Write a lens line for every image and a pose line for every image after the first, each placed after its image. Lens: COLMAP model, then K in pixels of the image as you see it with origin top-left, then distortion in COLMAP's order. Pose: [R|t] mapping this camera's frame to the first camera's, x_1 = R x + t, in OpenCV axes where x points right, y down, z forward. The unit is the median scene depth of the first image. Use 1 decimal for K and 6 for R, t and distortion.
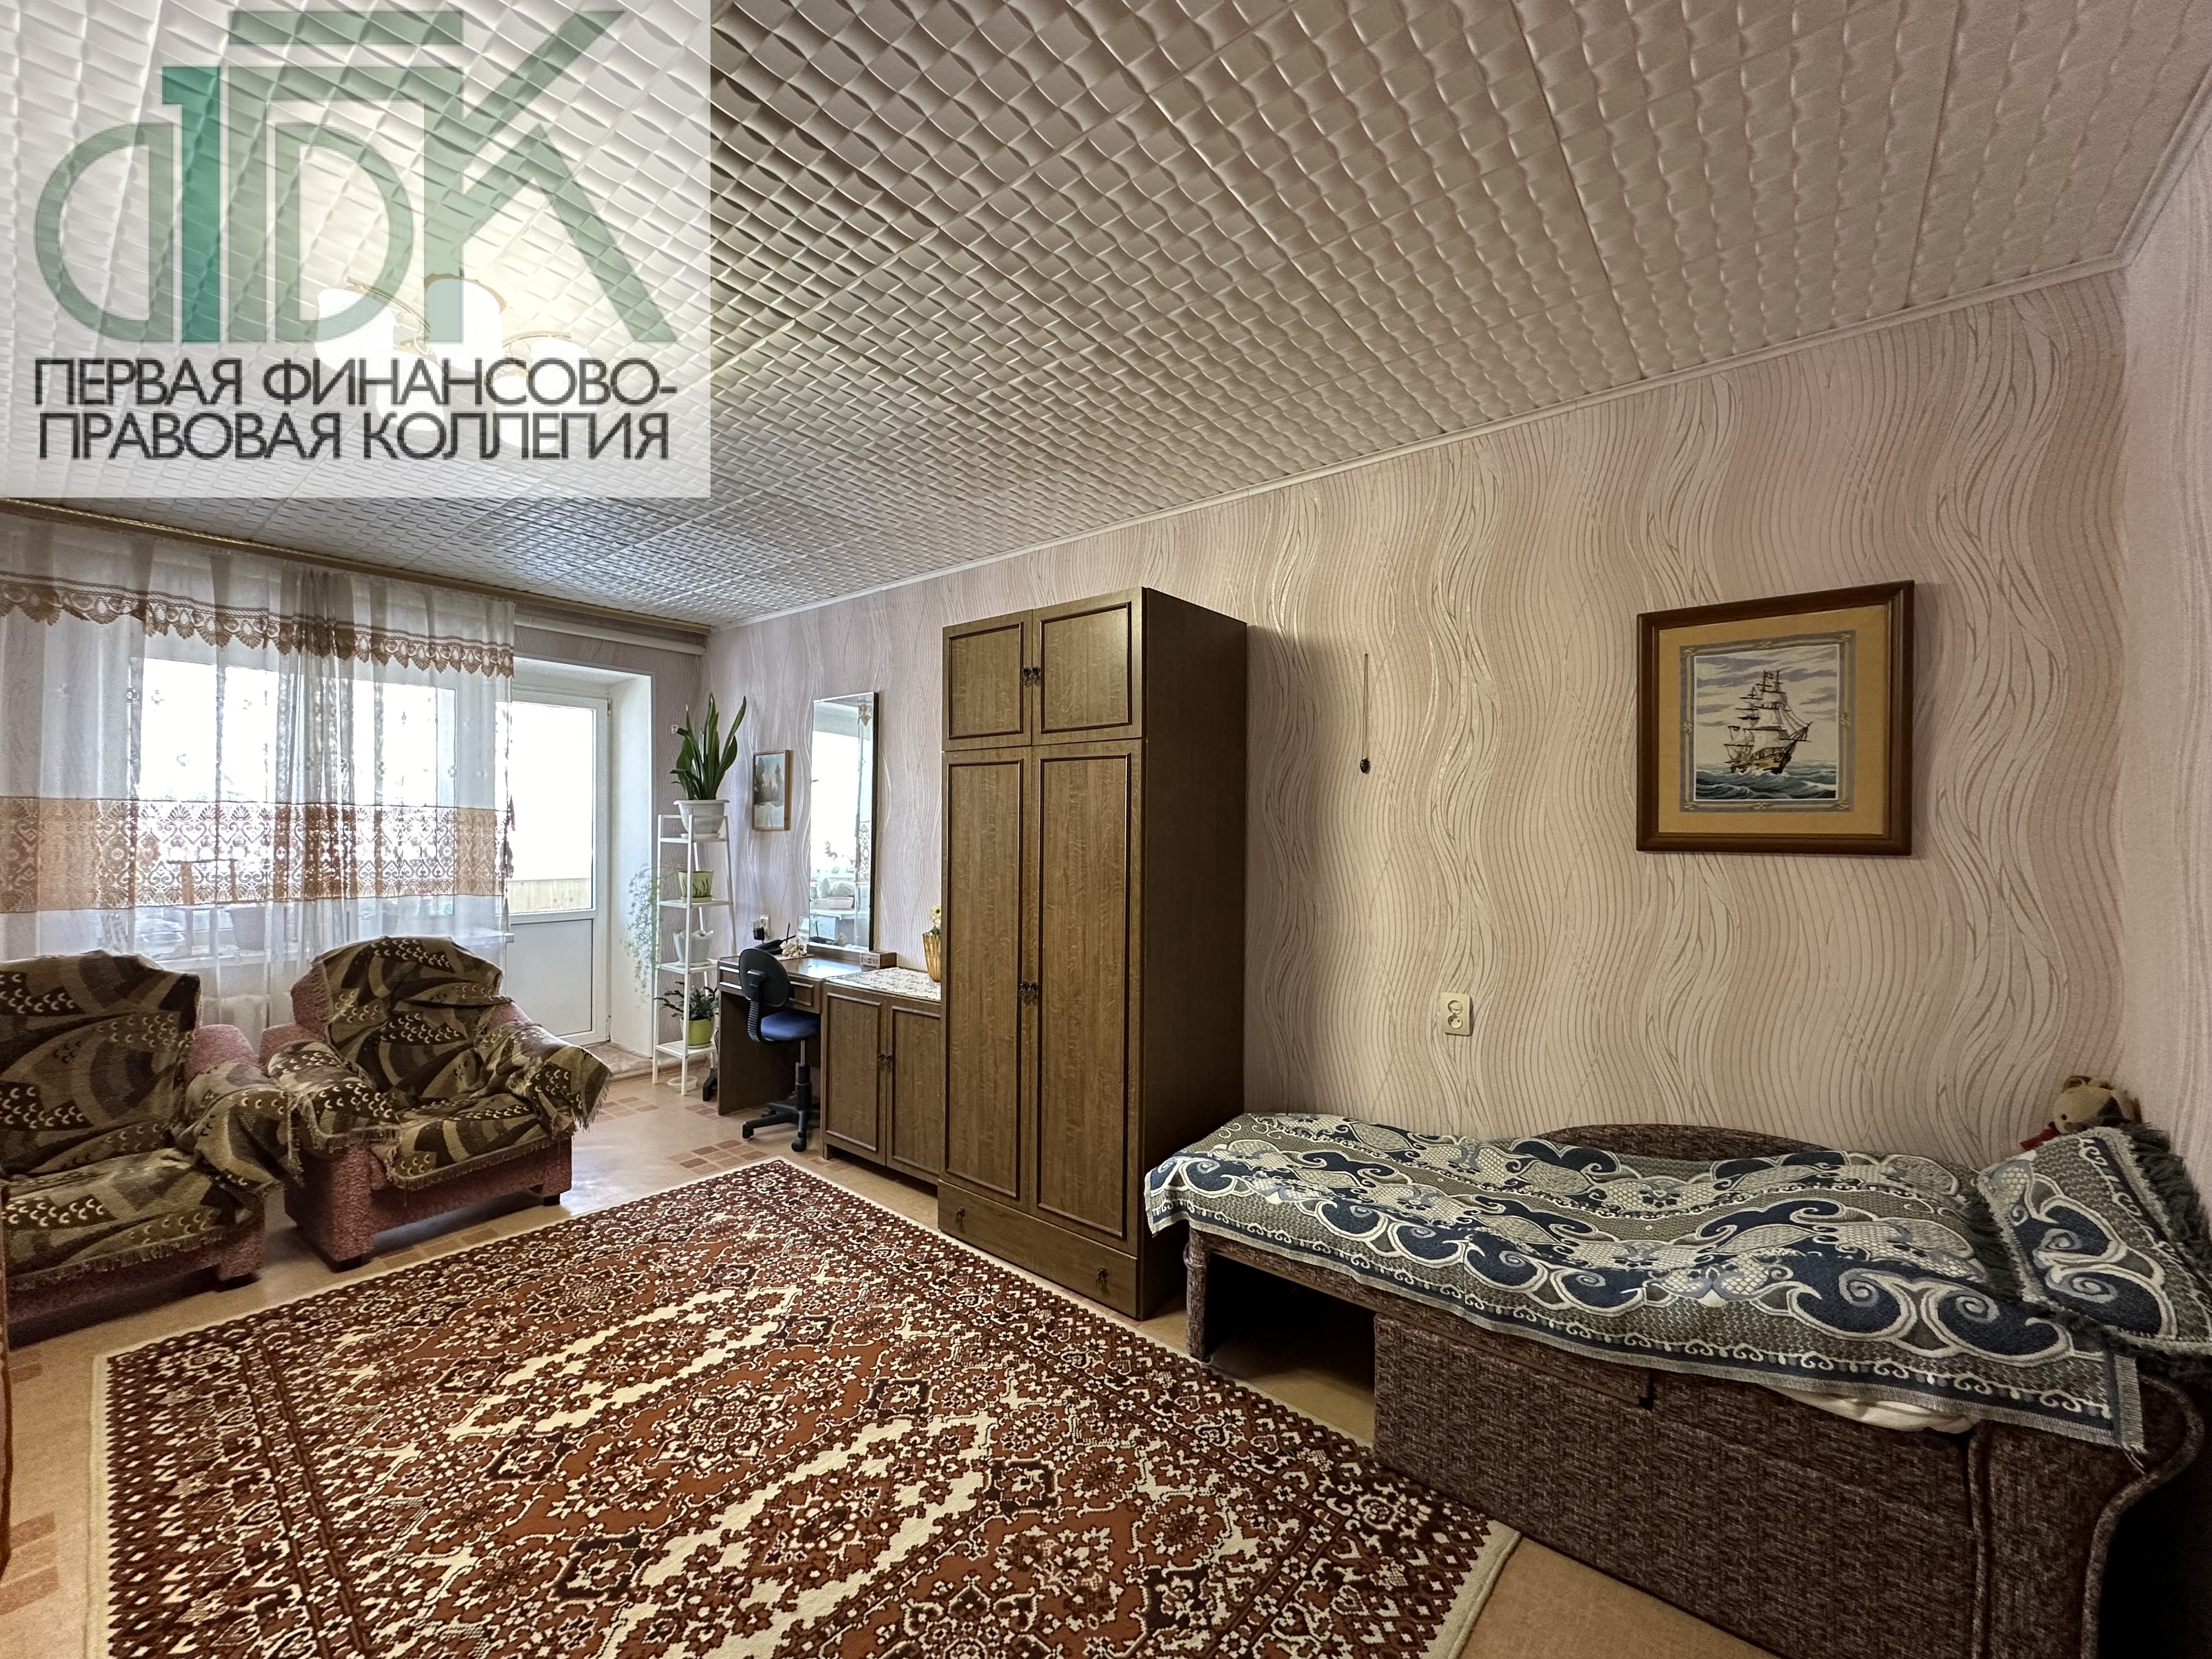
lens RADIAL K [[891.2, 0, 1105.3], [0, 891.2, 827.6], [0, 0, 1]] dist [-0.000813, 0.000590]
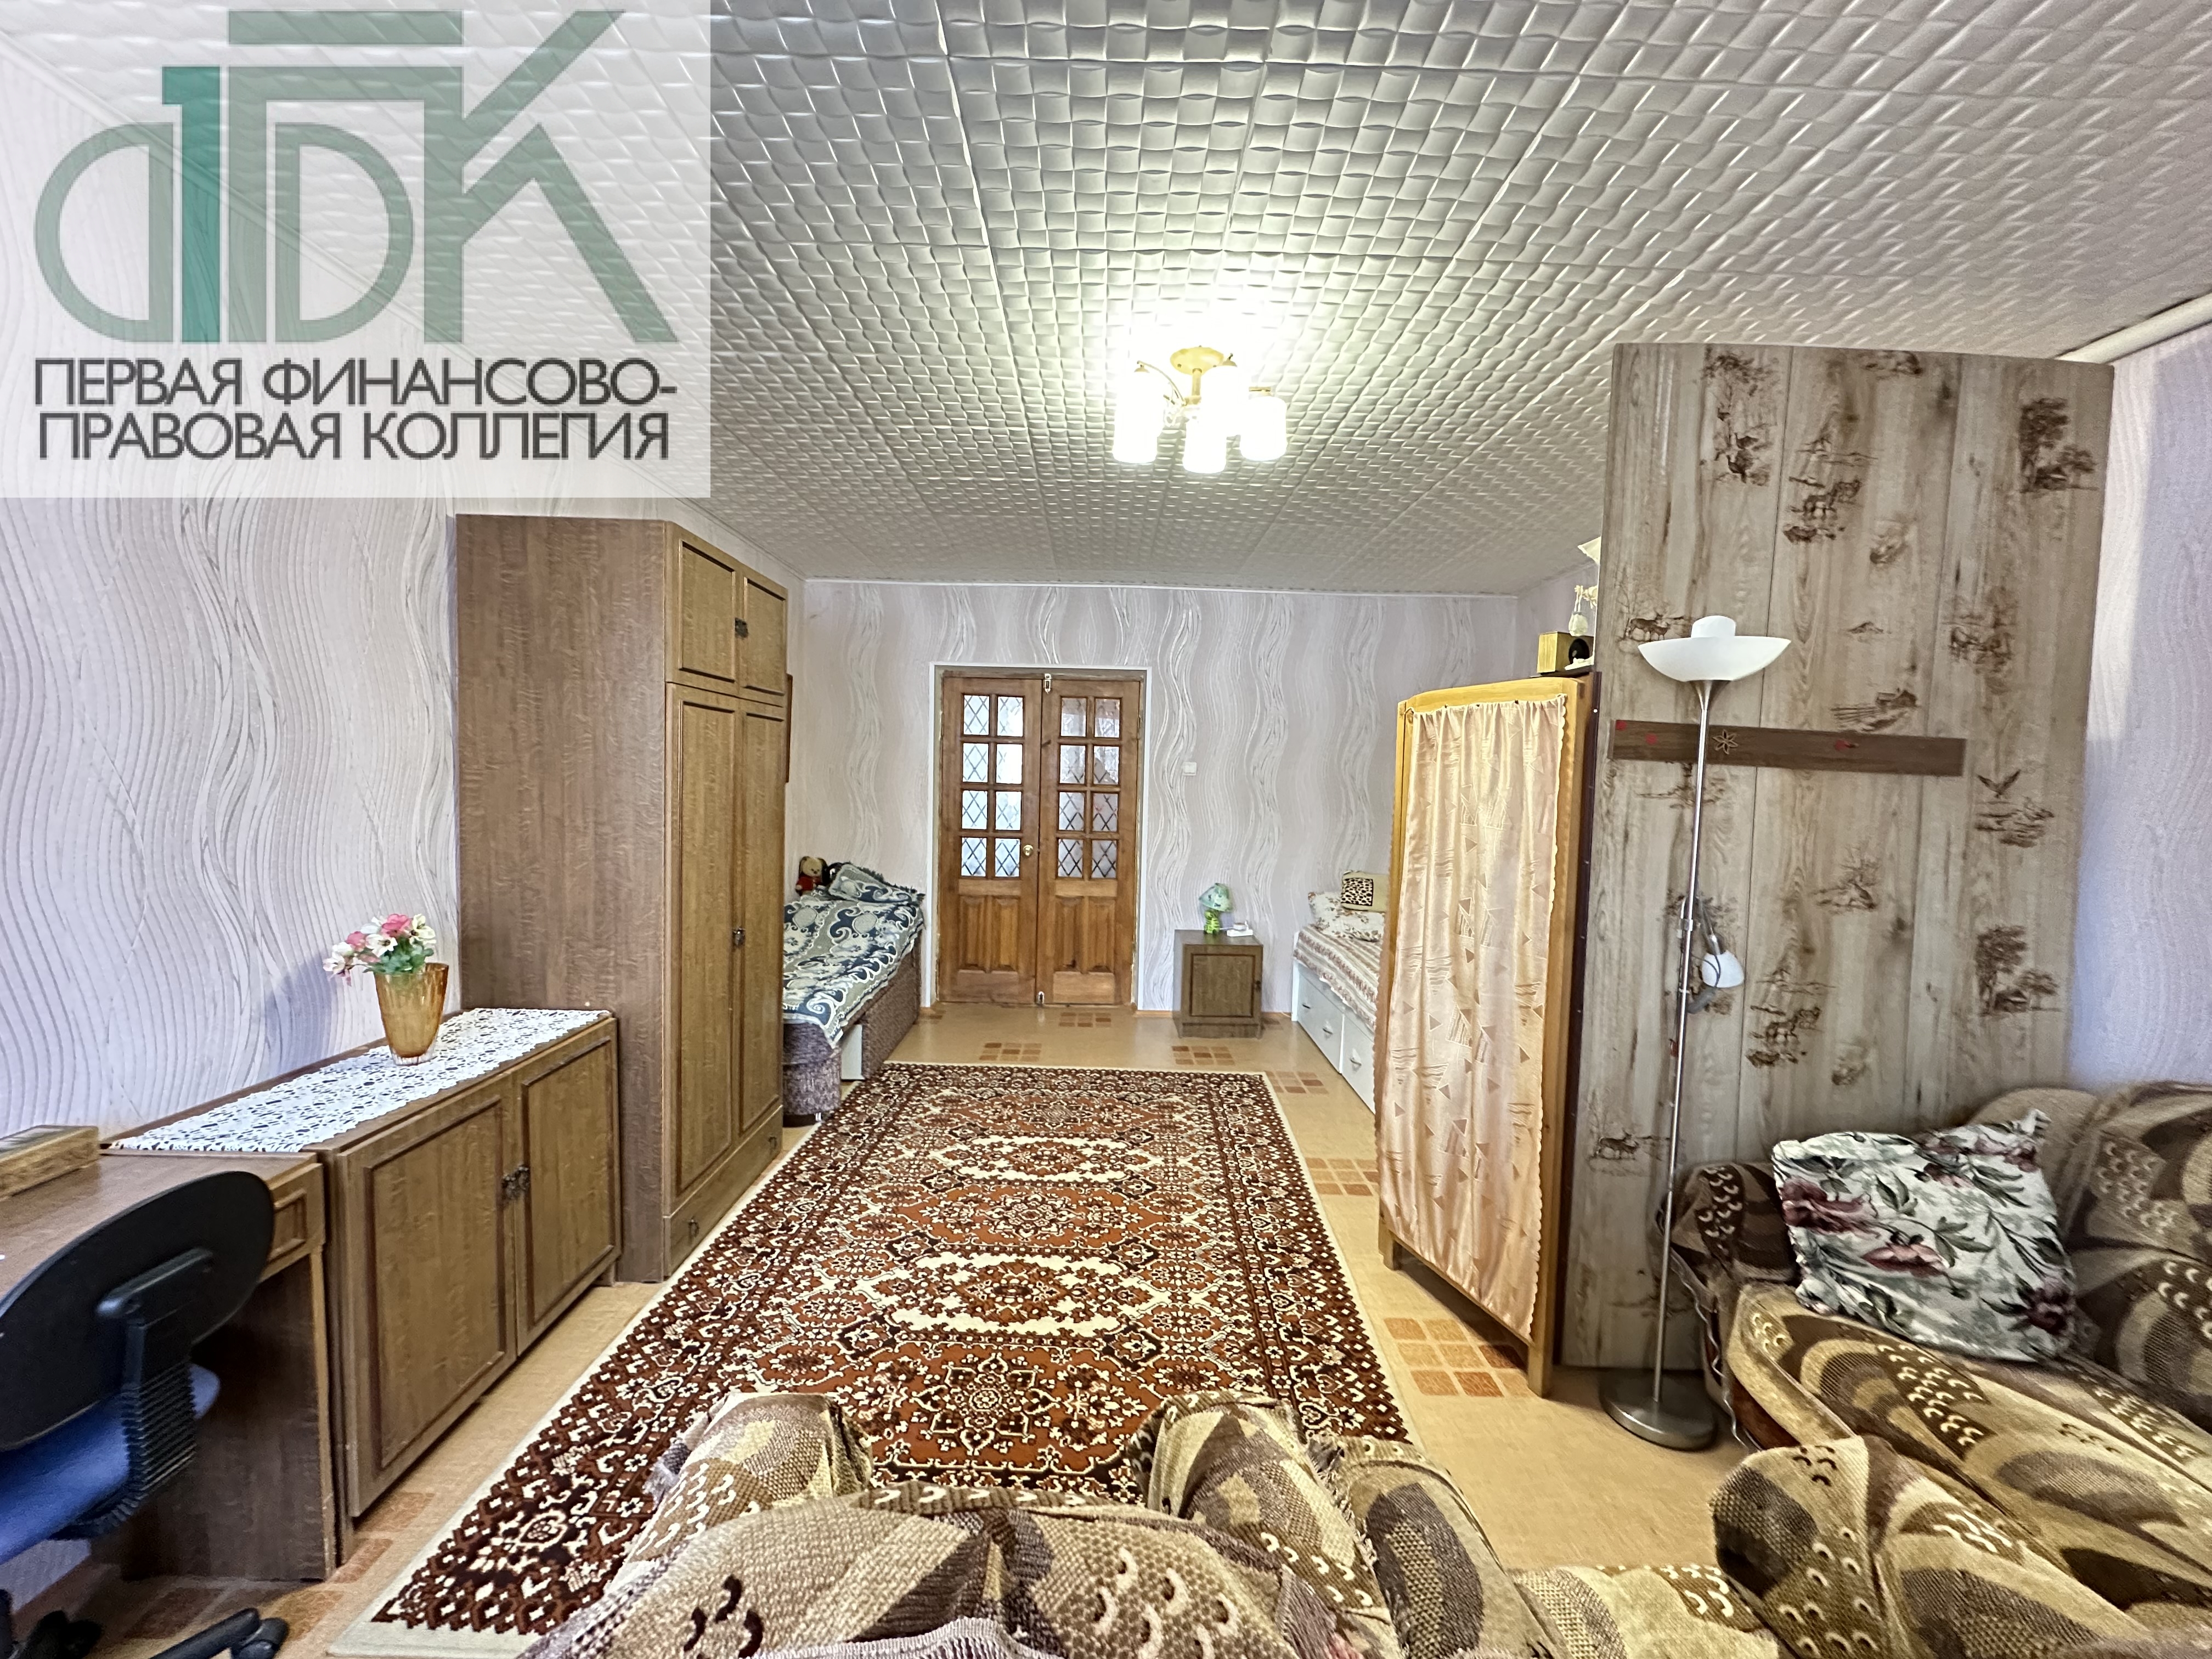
lens RADIAL K [[891.2, 0, 1105.3], [0, 891.2, 827.6], [0, 0, 1]] dist [-0.000813, 0.000590]
pose [[-0.632566, -0.067786, 0.771534, -1.360158], [-0.030289, 0.997566, 0.062811, -0.025922], [-0.773914, 0.016363, -0.633080, 1.575711]]
